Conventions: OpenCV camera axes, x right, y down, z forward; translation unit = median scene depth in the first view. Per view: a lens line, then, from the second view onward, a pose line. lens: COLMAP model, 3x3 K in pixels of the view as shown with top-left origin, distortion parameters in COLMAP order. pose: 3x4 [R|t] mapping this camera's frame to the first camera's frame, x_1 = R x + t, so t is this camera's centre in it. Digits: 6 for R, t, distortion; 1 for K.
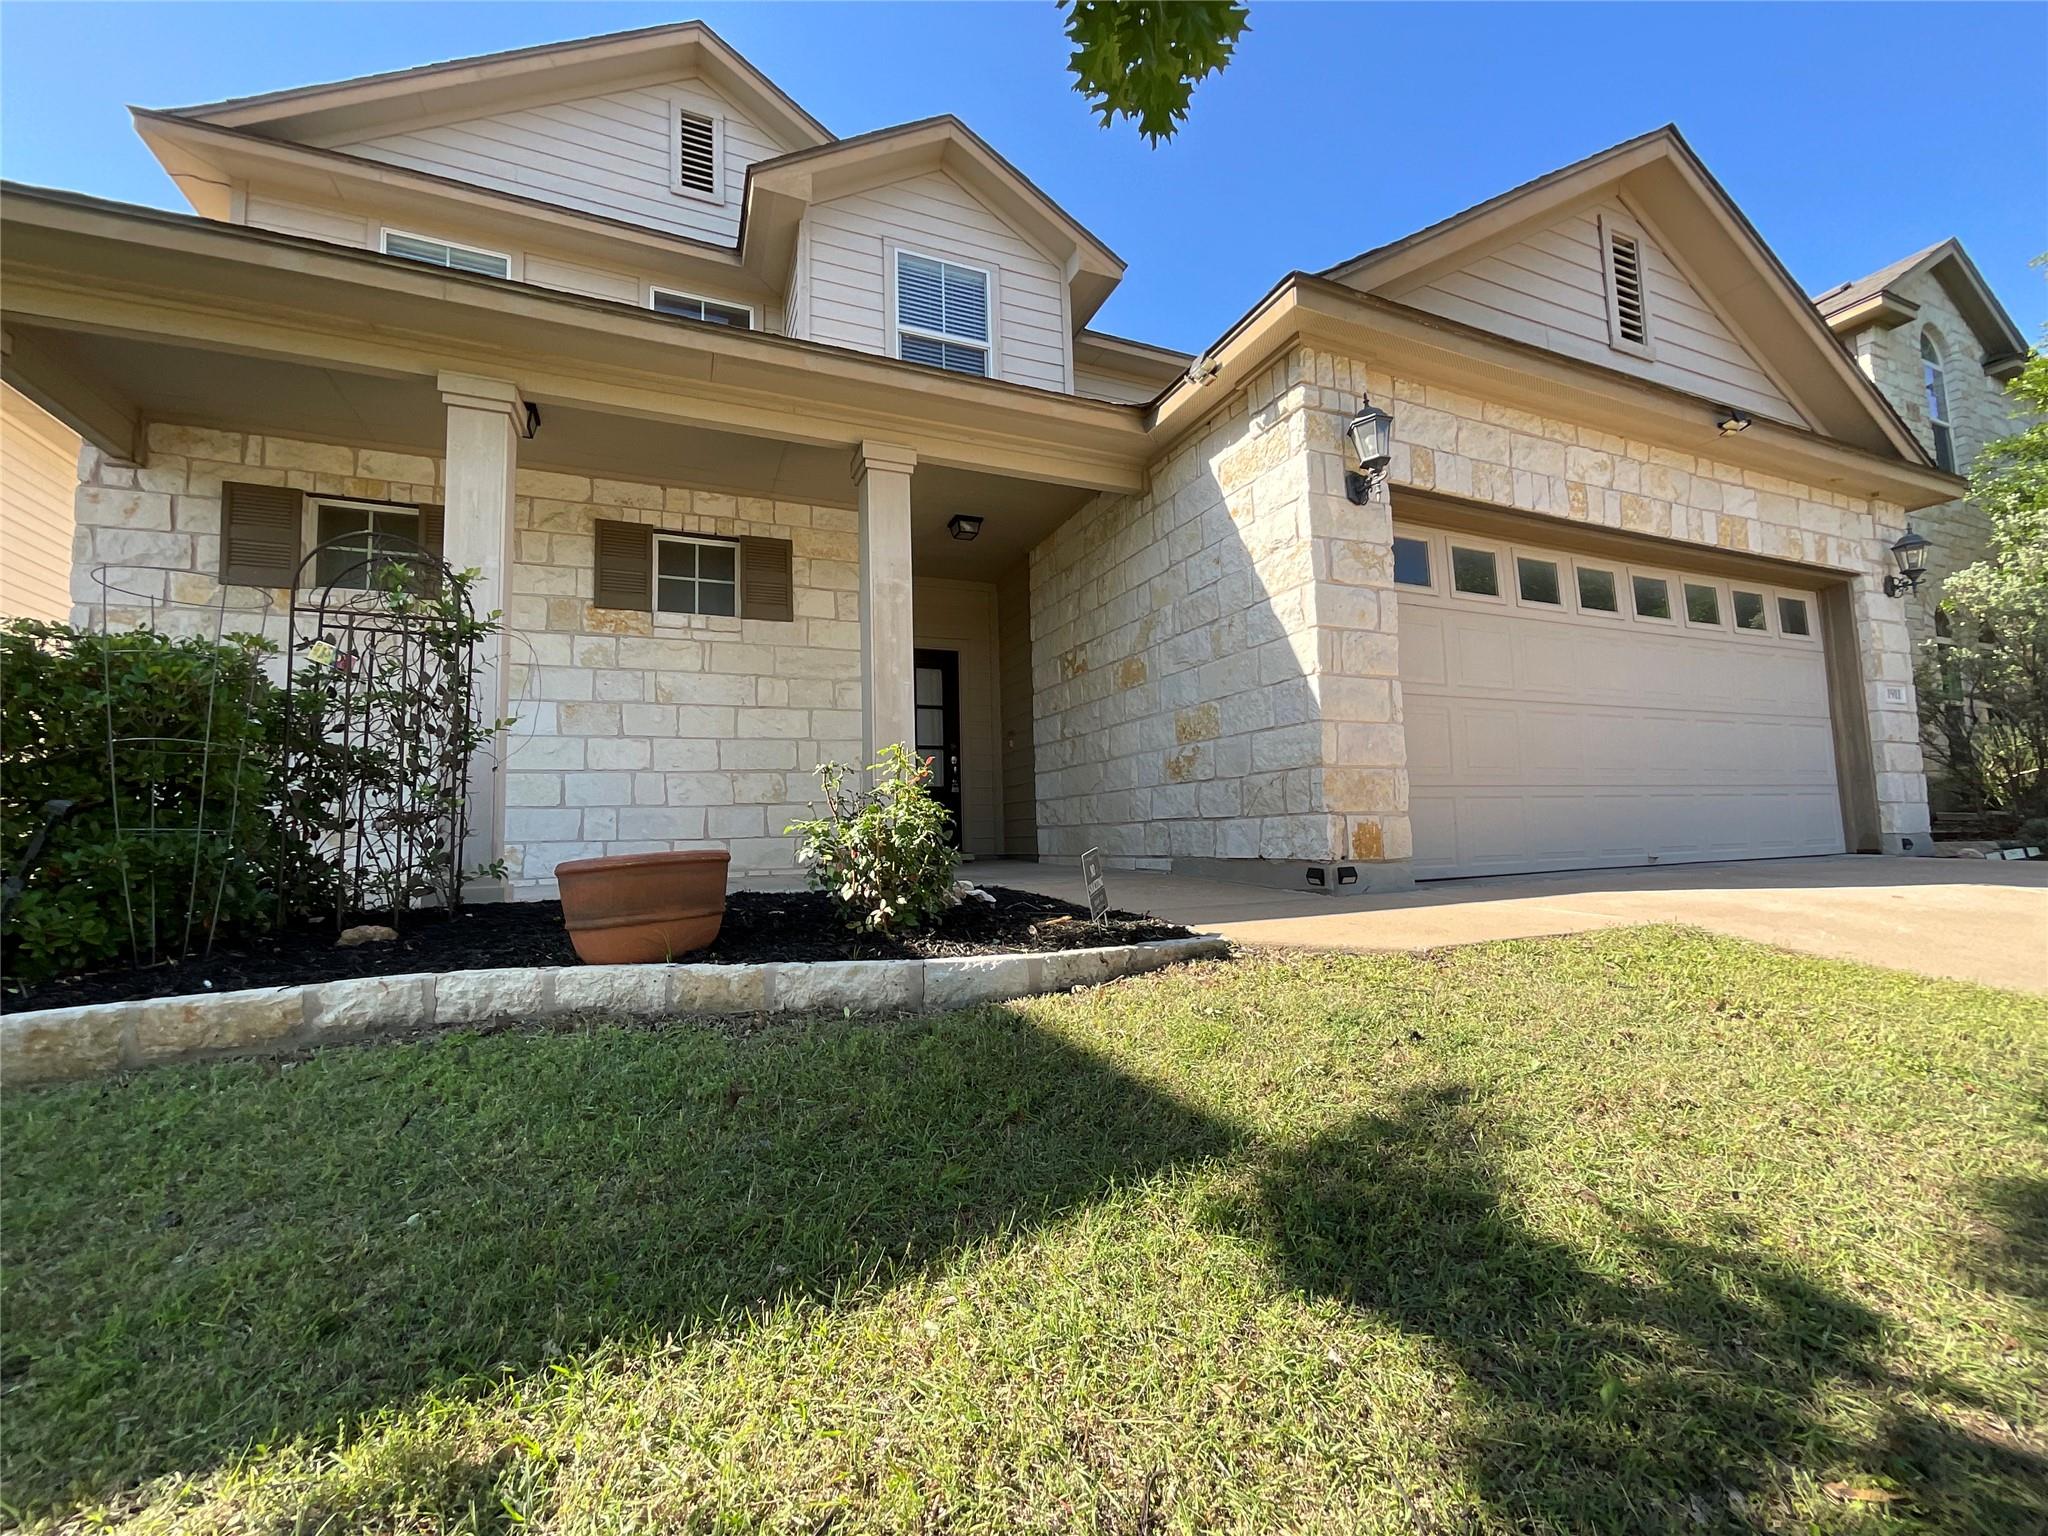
lens RADIAL K [[825.5, 0, 1024.0], [0, 825.5, 768.0], [0, 0, 1]] dist [-0.002095, -0.000082]
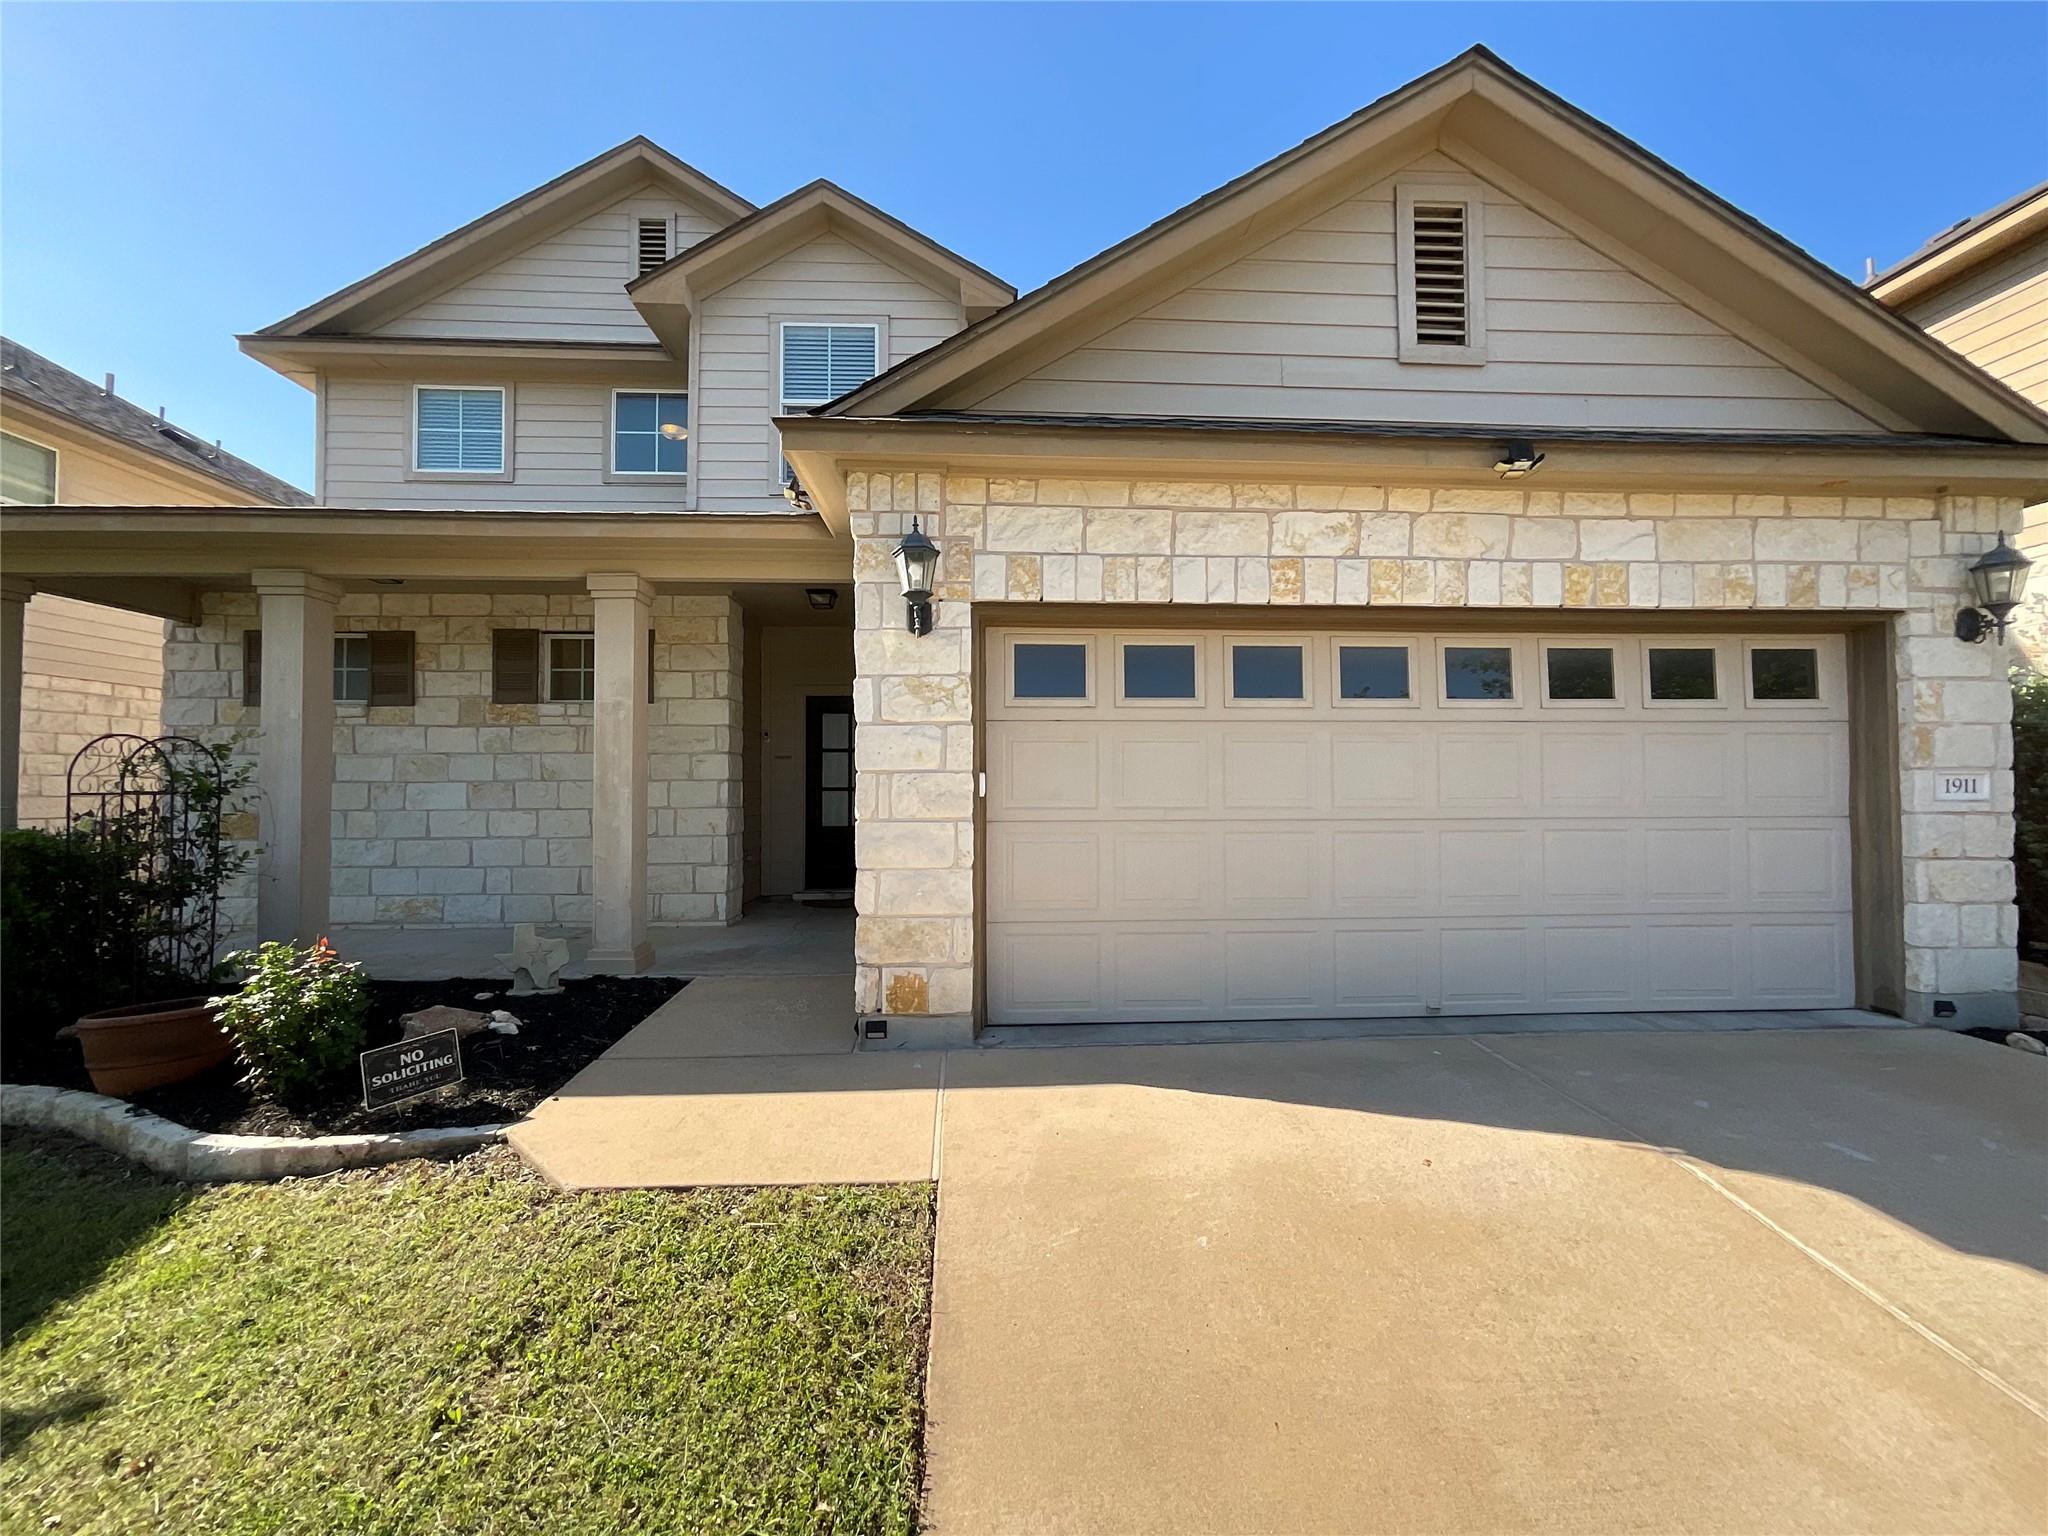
lens RADIAL K [[827.4, 0, 1024.0], [0, 827.4, 768.0], [0, 0, 1]] dist [-0.013652, 0.009144]
pose [[0.940602, 0.016093, -0.339130, 0.642113], [0.005995, 0.997933, 0.063982, -0.174795], [0.339459, -0.062215, 0.938561, 0.117731]]
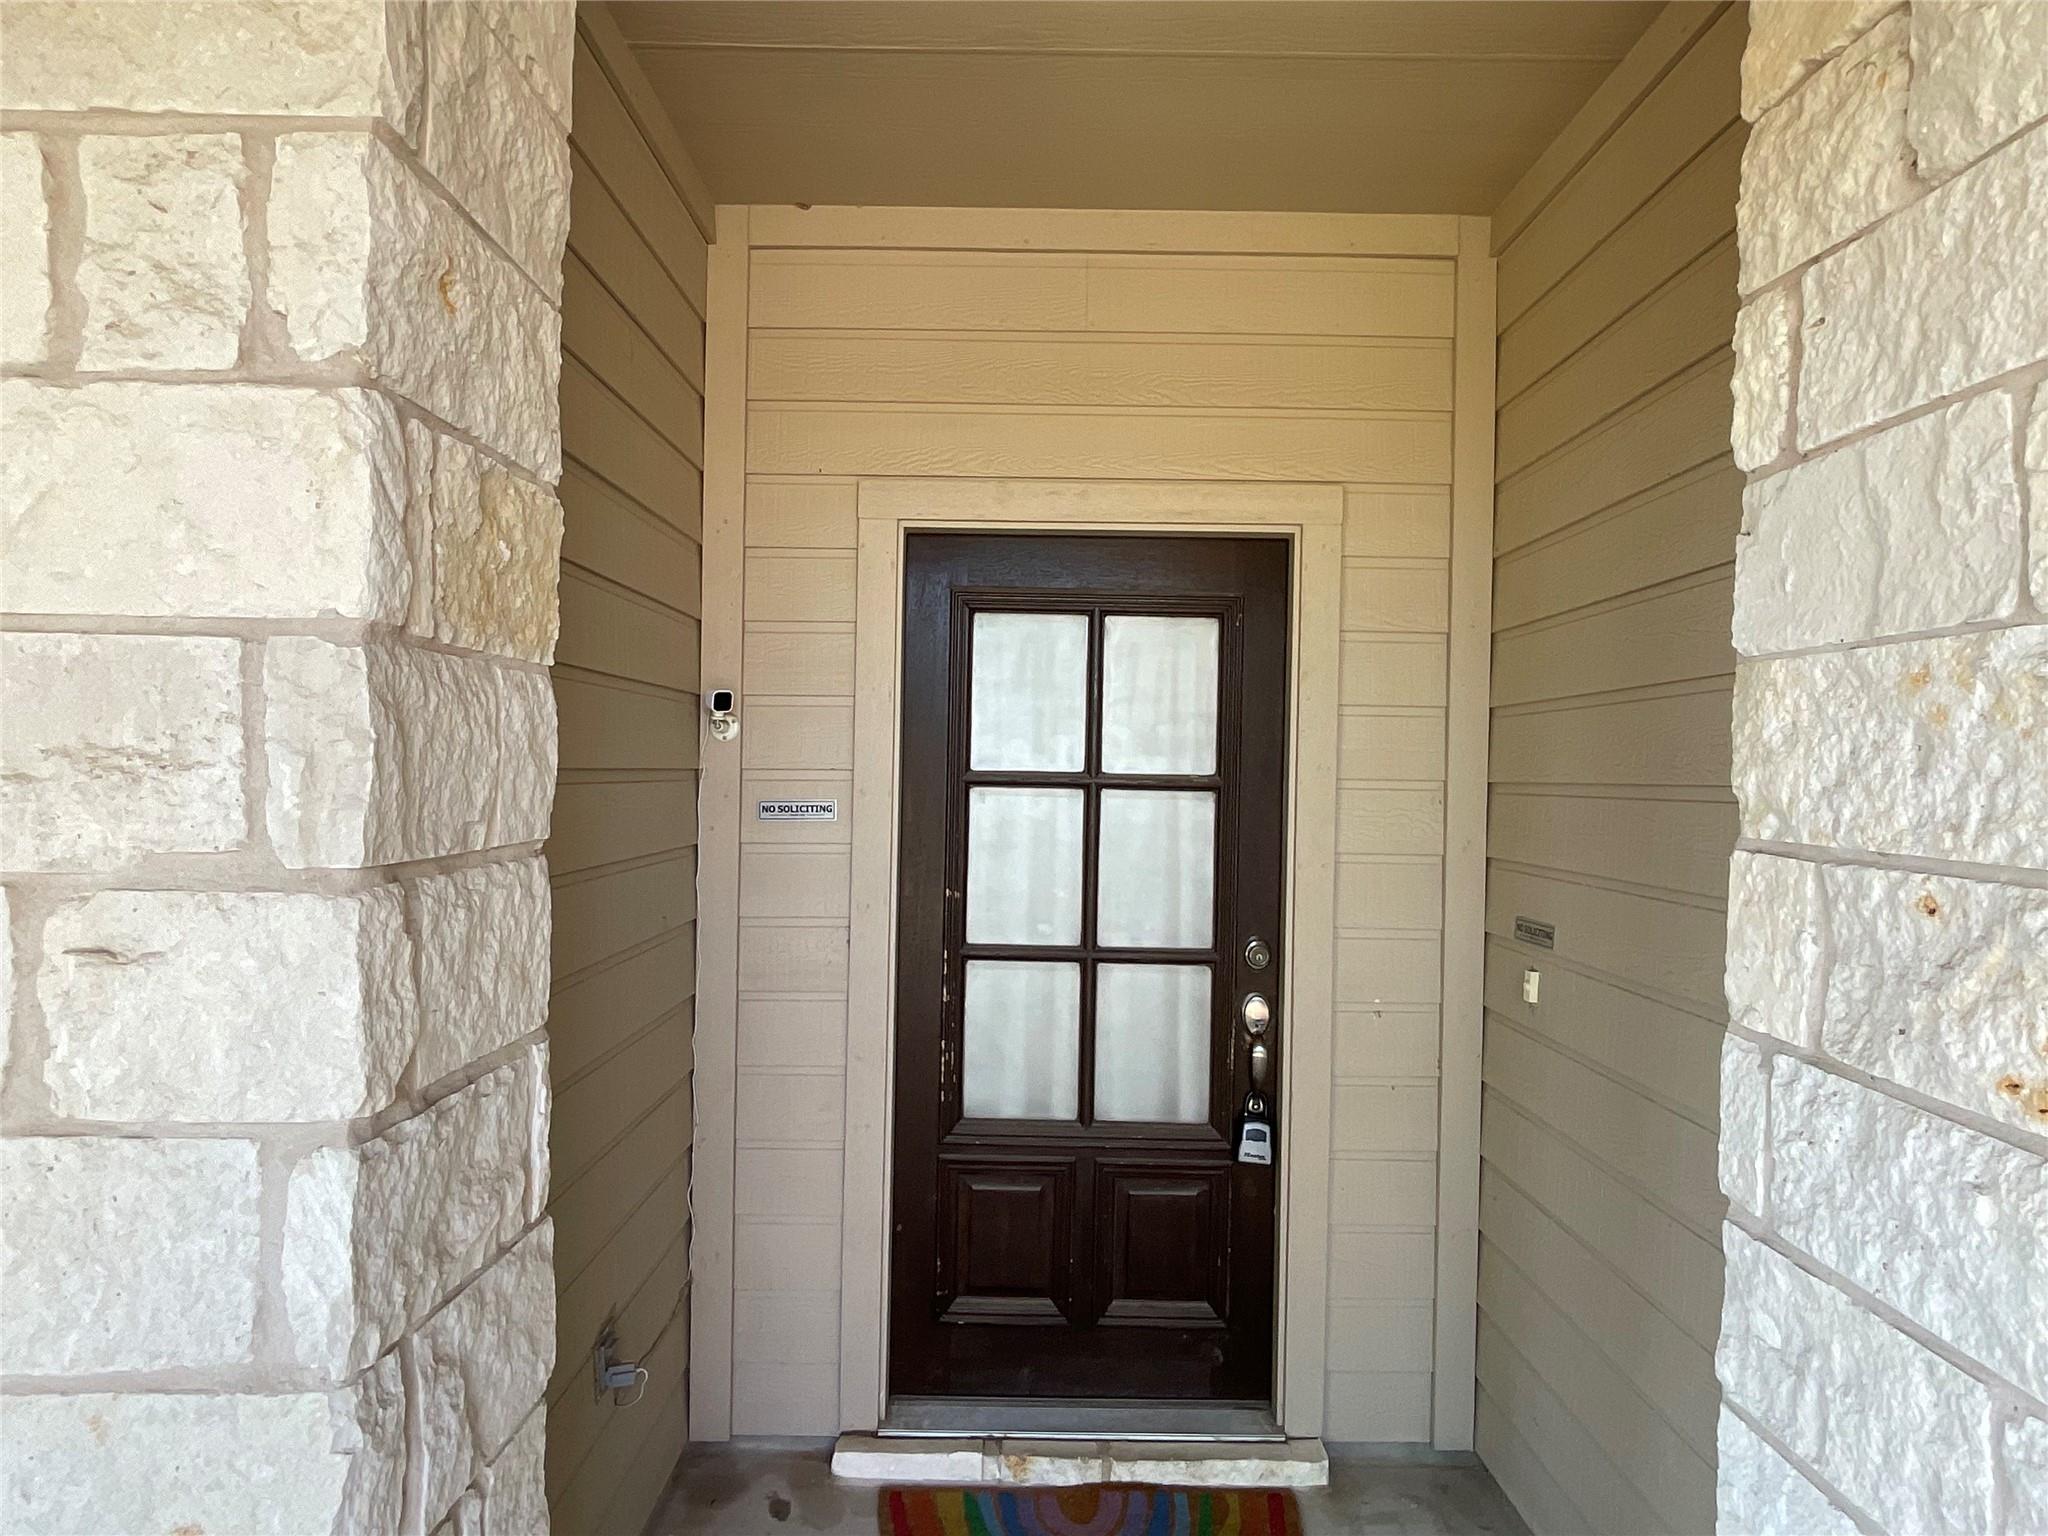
lens RADIAL K [[1128.5, 0, 1024.0], [0, 1128.5, 768.0], [0, 0, 1]] dist [-0.000617, -0.000244]
pose [[0.918357, 0.045041, -0.393181, -0.034320], [-0.012636, 0.996333, 0.084621, -0.155987], [0.395551, -0.072744, 0.915559, 1.018524]]
